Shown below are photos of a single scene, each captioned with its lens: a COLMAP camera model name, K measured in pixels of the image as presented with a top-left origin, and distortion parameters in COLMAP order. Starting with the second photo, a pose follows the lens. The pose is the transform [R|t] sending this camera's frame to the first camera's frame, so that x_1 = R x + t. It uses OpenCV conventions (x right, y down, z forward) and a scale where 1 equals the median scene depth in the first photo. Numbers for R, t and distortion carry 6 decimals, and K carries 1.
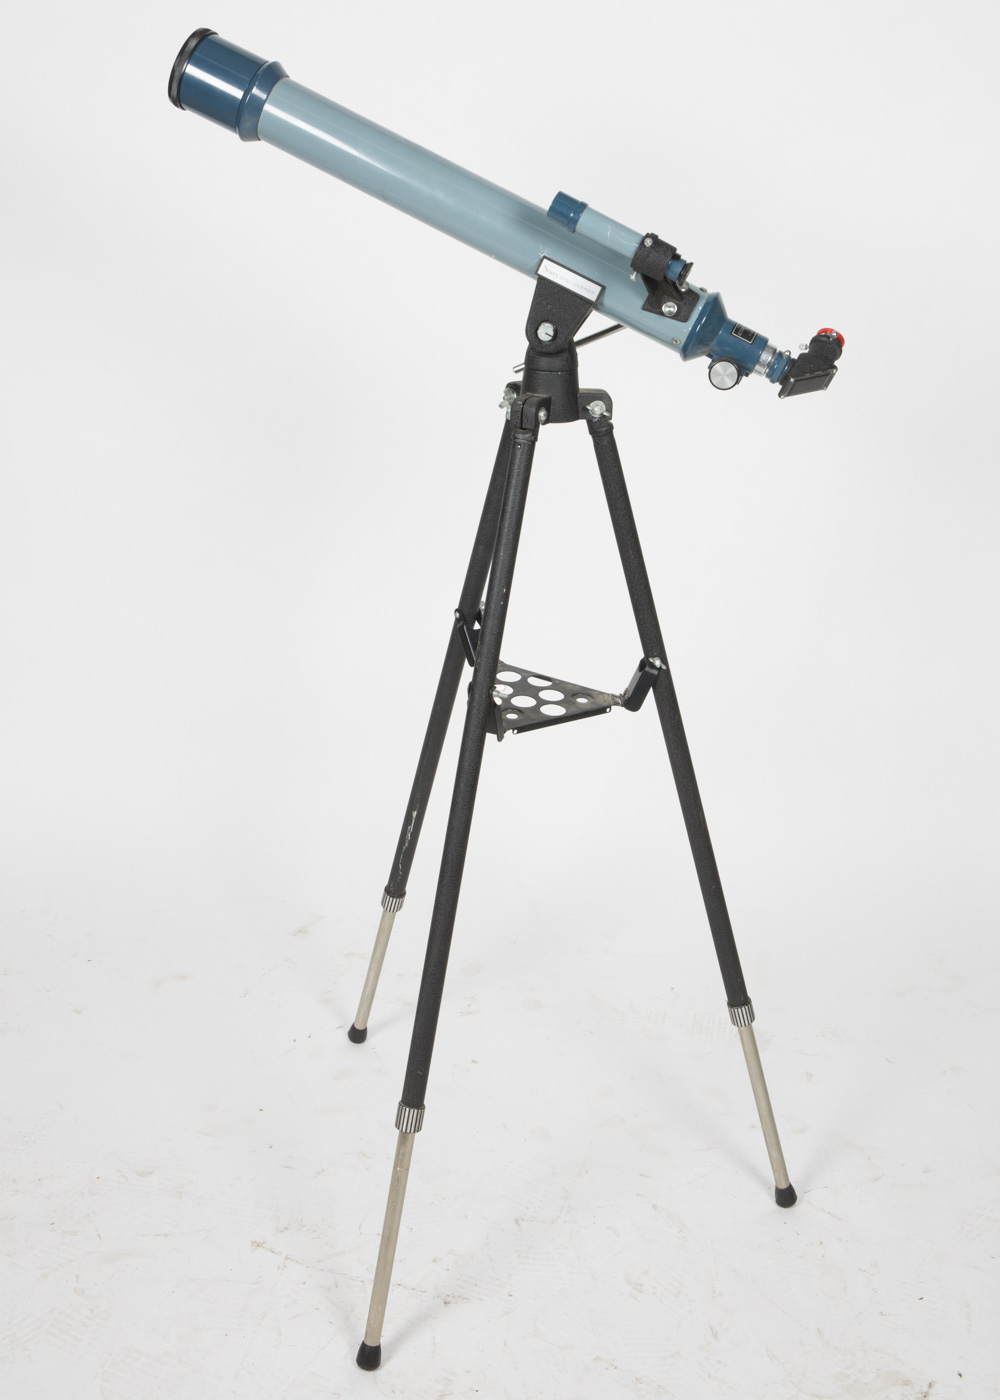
lens RADIAL K [[2021.5, 0, 500.0], [0, 2021.5, 700.0], [0, 0, 1]] dist [-0.016640, -0.003099]
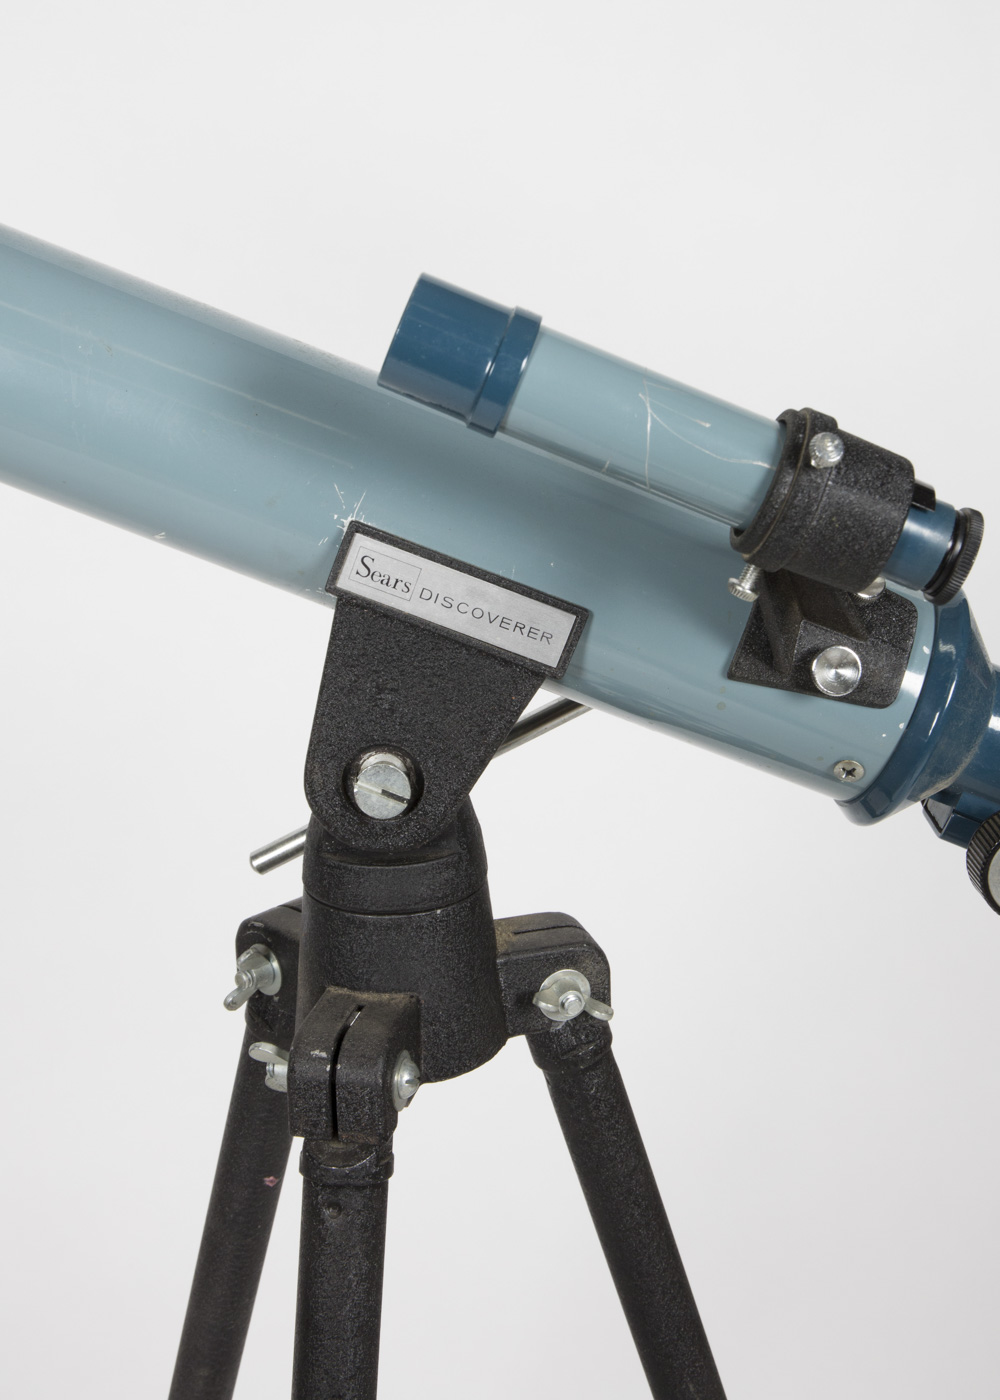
lens RADIAL K [[2021.5, 0, 500.0], [0, 2021.5, 700.0], [0, 0, 1]] dist [-0.016640, -0.003099]
pose [[0.974479, -0.117120, 0.191503, -0.013538], [0.128469, 0.990555, -0.047920, -0.180325], [-0.184082, 0.071299, 0.980321, 0.730872]]
